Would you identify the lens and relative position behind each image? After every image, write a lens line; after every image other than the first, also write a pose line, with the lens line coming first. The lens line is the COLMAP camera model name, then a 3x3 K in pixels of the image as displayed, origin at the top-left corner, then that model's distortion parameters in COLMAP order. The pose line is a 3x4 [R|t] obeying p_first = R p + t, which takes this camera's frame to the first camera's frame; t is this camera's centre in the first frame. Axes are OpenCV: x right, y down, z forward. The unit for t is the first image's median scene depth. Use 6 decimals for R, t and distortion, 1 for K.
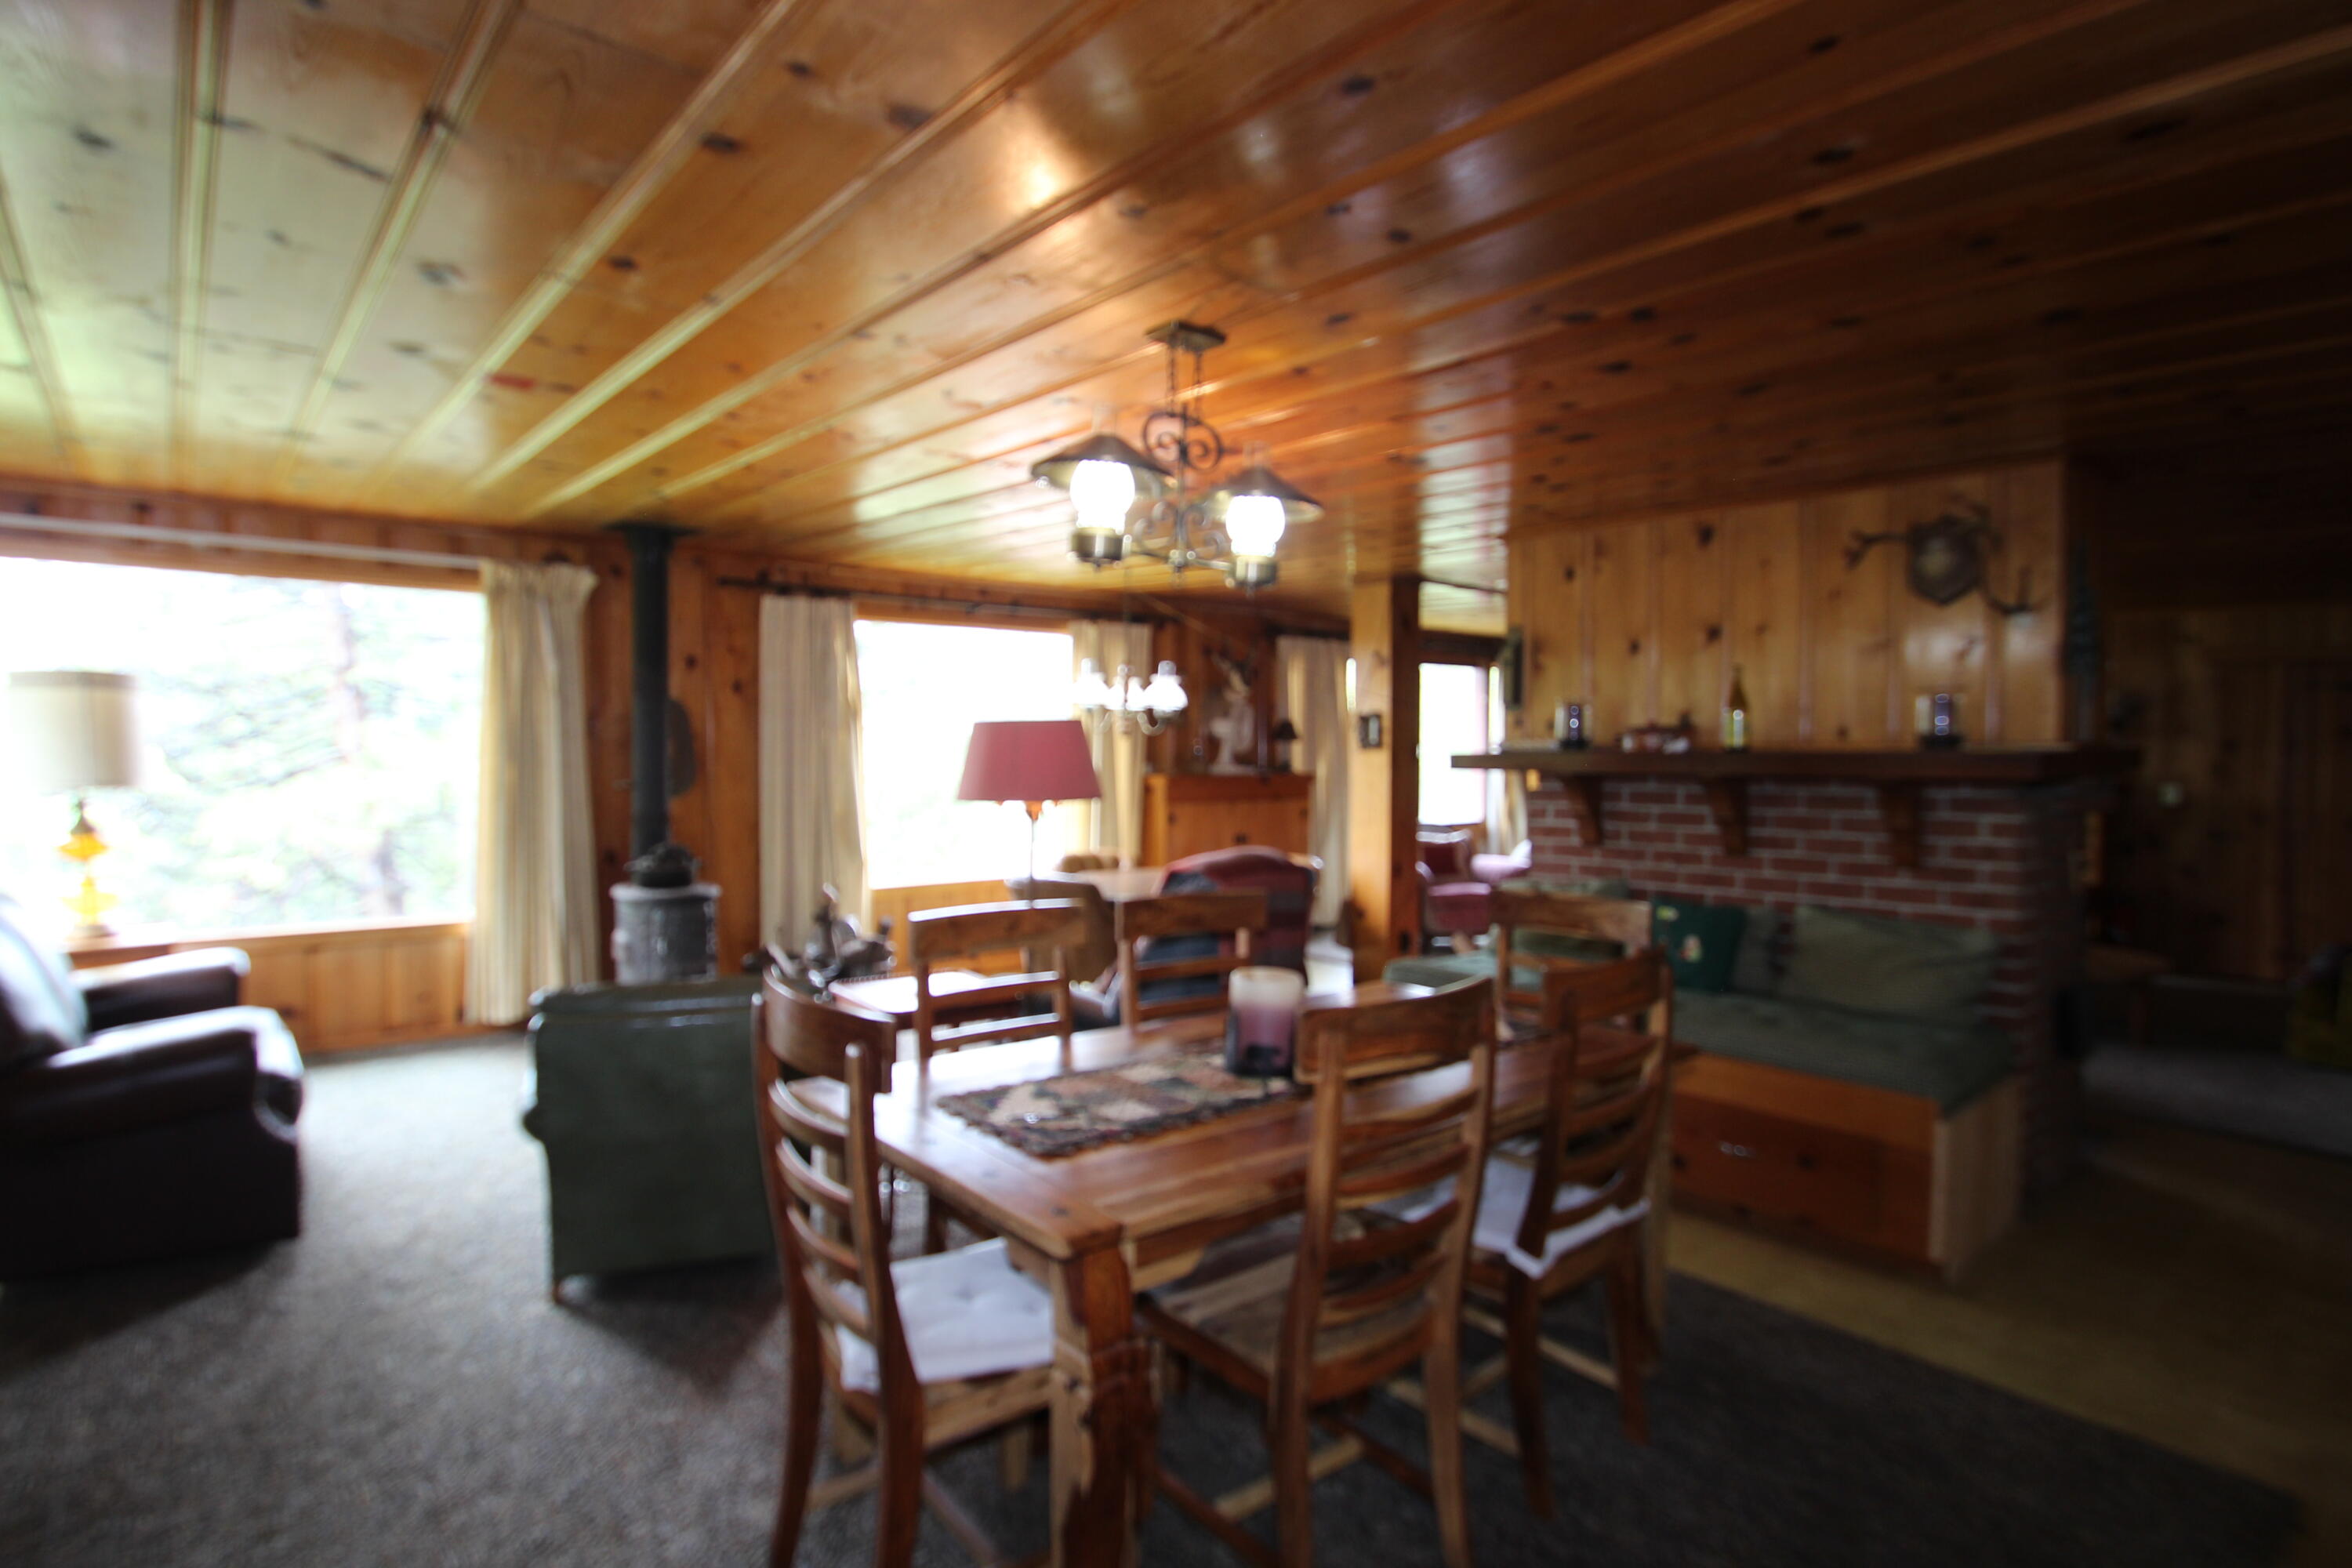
lens RADIAL K [[1205.6, 0, 1168.2], [0, 1205.6, 791.2], [0, 0, 1]] dist [-0.000417, -0.014163]
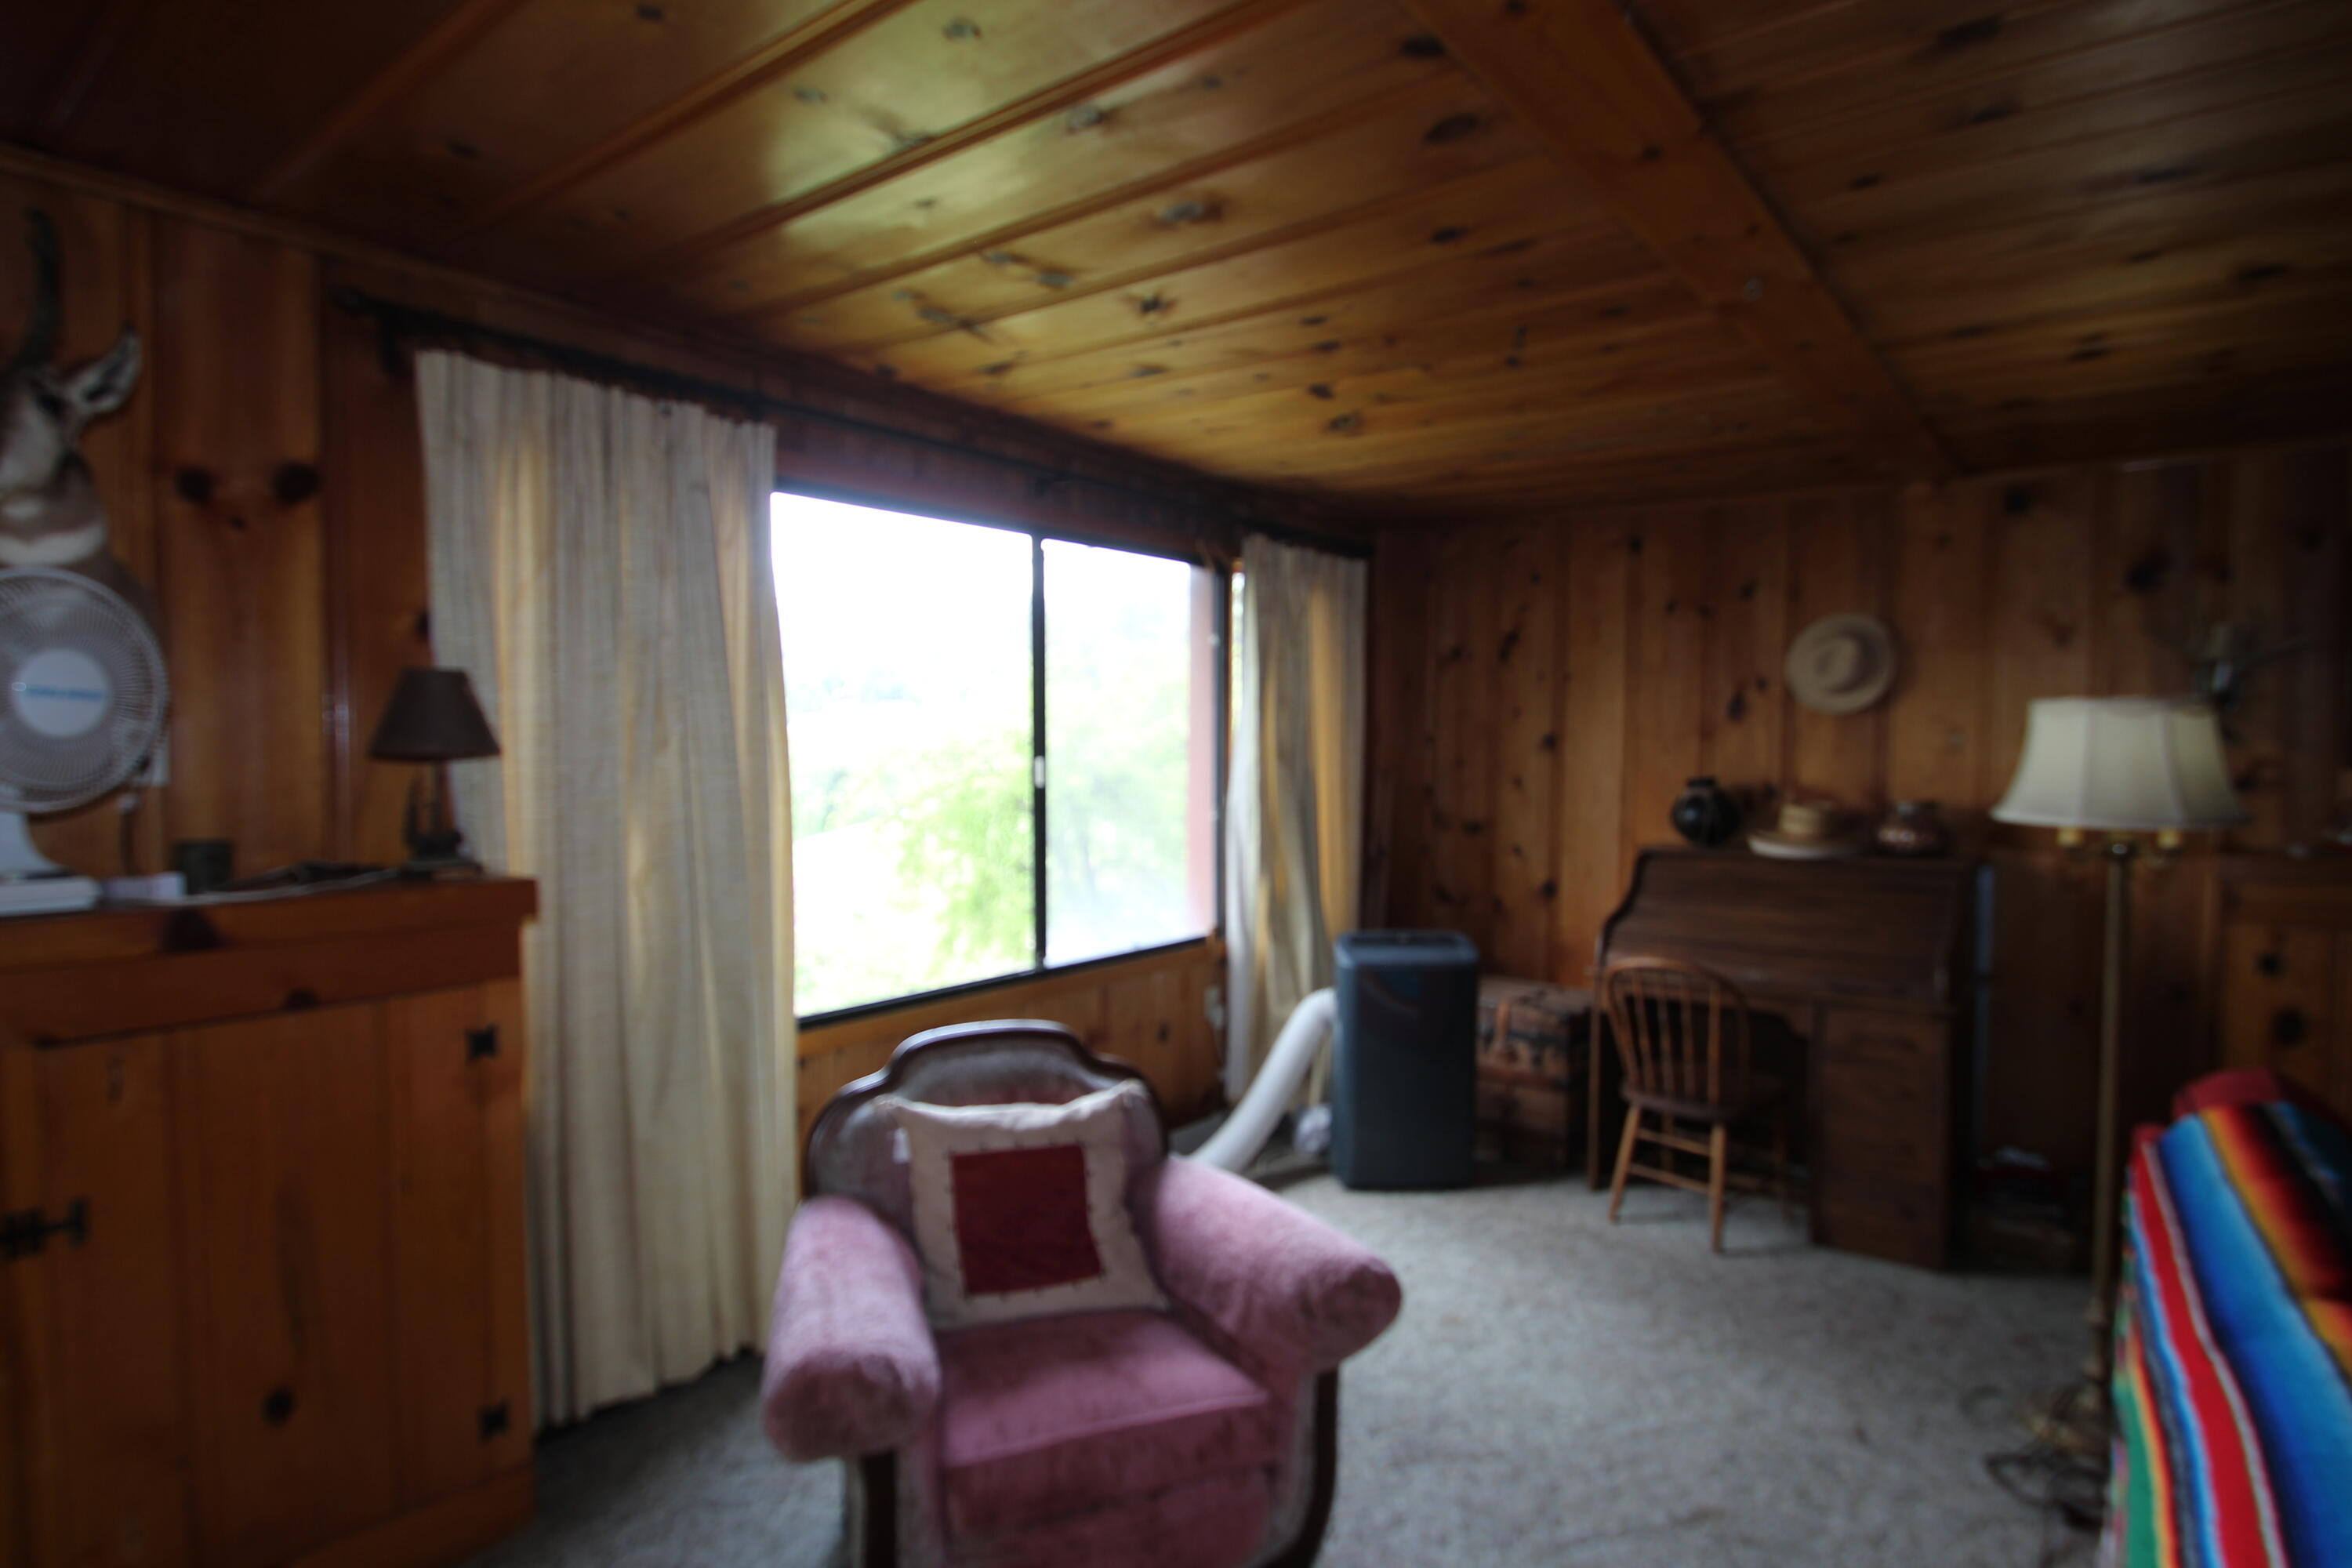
lens RADIAL K [[1210.3, 0, 1161.5], [0, 1210.3, 789.7], [0, 0, 1]] dist [-0.001634, -0.013049]
pose [[0.980966, -0.010849, 0.193876, 0.383258], [0.010952, 0.999940, 0.000541, -0.062019], [-0.193870, 0.001593, 0.981026, 1.391166]]
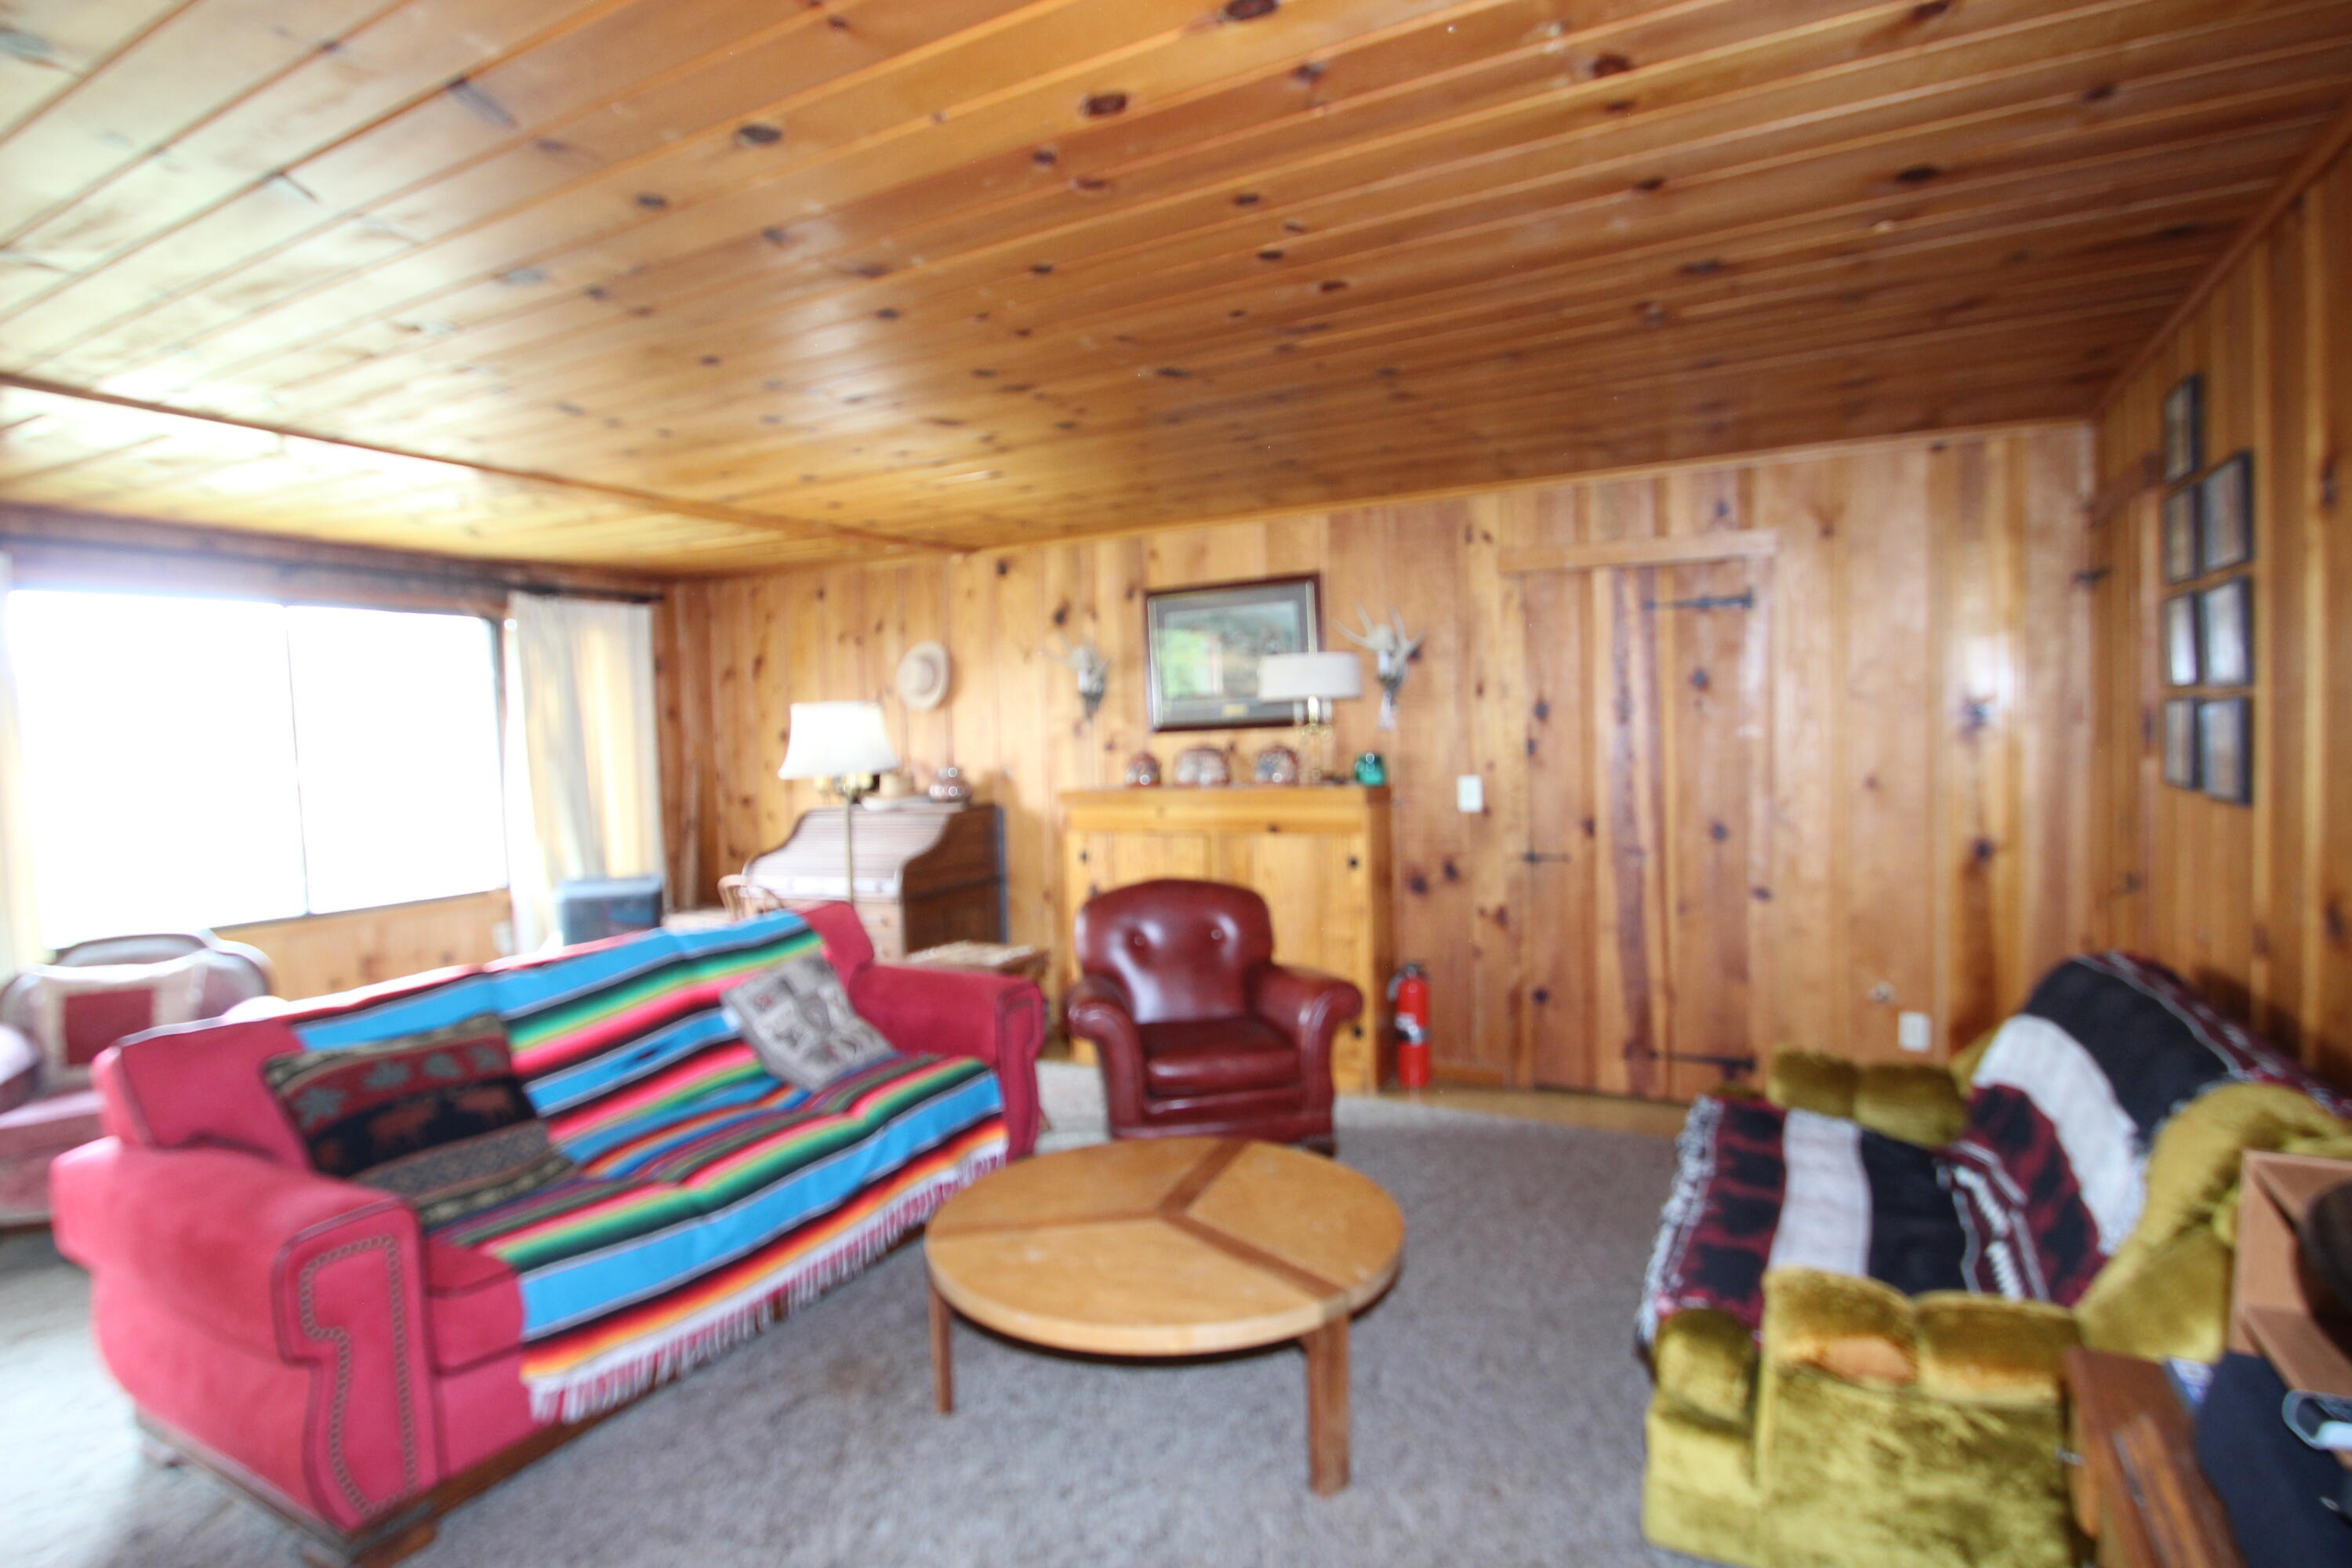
lens RADIAL K [[1210.3, 0, 1161.5], [0, 1210.3, 789.7], [0, 0, 1]] dist [-0.001634, -0.013049]
pose [[0.929731, -0.055137, 0.364088, 0.809152], [0.055913, 0.998400, 0.008417, -0.021861], [-0.363970, 0.012531, 0.931327, 0.836737]]
